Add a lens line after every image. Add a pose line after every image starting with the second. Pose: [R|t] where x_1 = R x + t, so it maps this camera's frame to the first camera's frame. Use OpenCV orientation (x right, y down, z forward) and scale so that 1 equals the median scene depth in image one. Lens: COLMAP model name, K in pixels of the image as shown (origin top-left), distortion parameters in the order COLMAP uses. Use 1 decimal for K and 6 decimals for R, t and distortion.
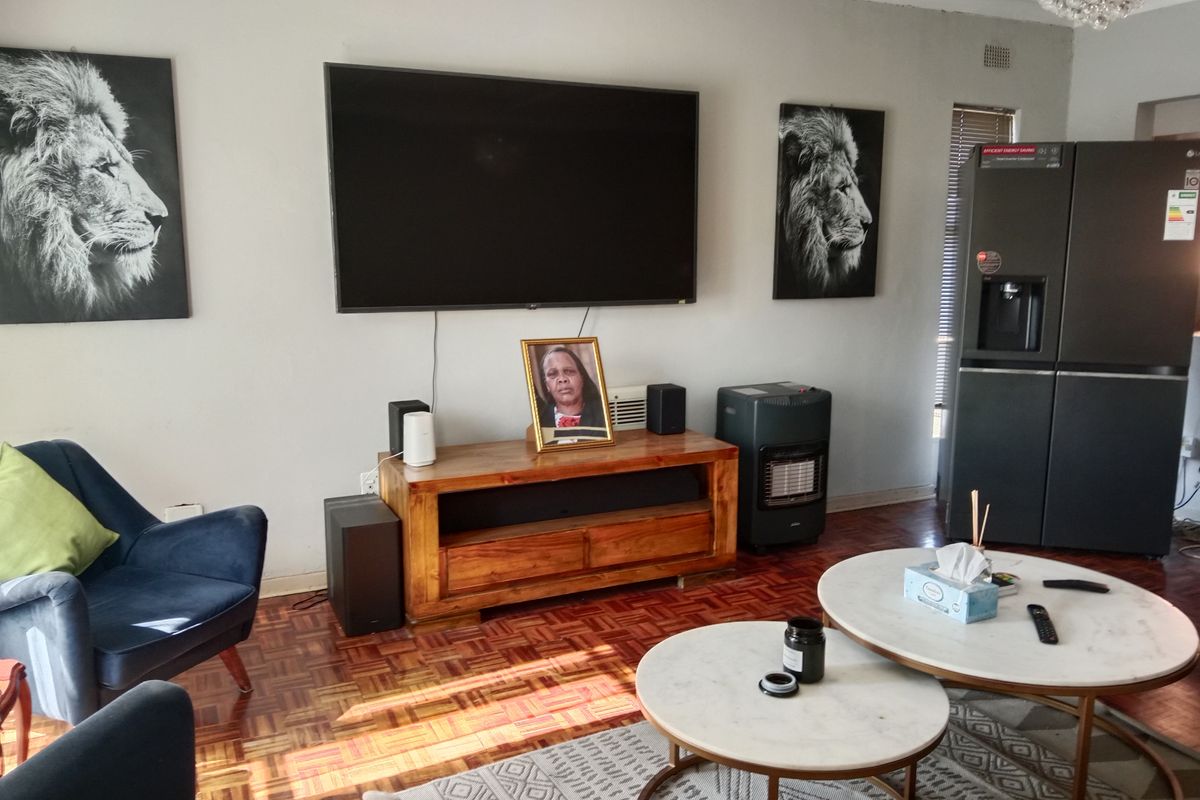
lens RADIAL K [[930.0, 0, 603.4], [0, 930.0, 406.0], [0, 0, 1]] dist [0.063730, -0.132319]
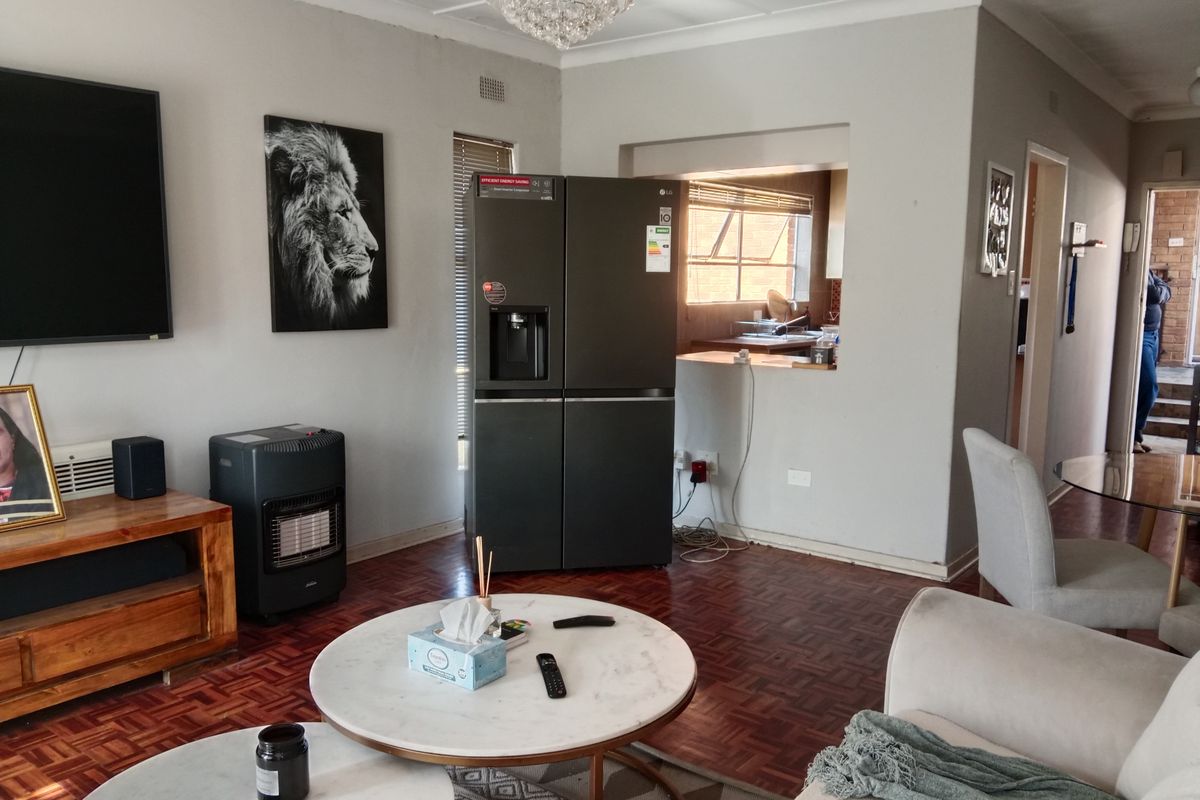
lens RADIAL K [[930.0, 0, 603.4], [0, 930.0, 406.0], [0, 0, 1]] dist [0.063730, -0.132319]
pose [[0.889030, -0.054105, 0.454641, 0.058024], [0.068311, 0.997553, -0.014865, -0.010649], [-0.452725, 0.044272, 0.890551, 0.072028]]
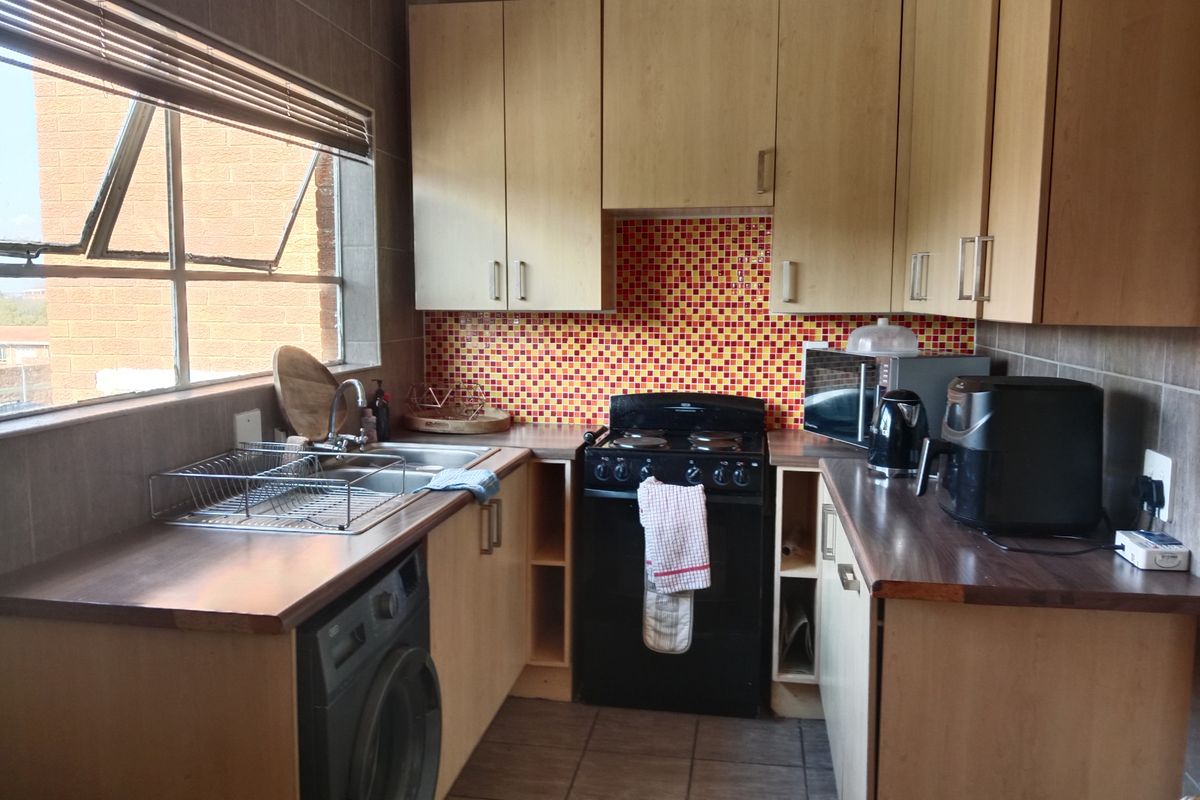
lens RADIAL K [[930.0, 0, 603.4], [0, 930.0, 406.0], [0, 0, 1]] dist [0.063730, -0.132319]
pose [[0.553318, -0.094165, 0.827630, 0.649104], [0.133429, 0.990779, 0.023523, -0.157166], [-0.822214, 0.097414, 0.560780, 0.836338]]
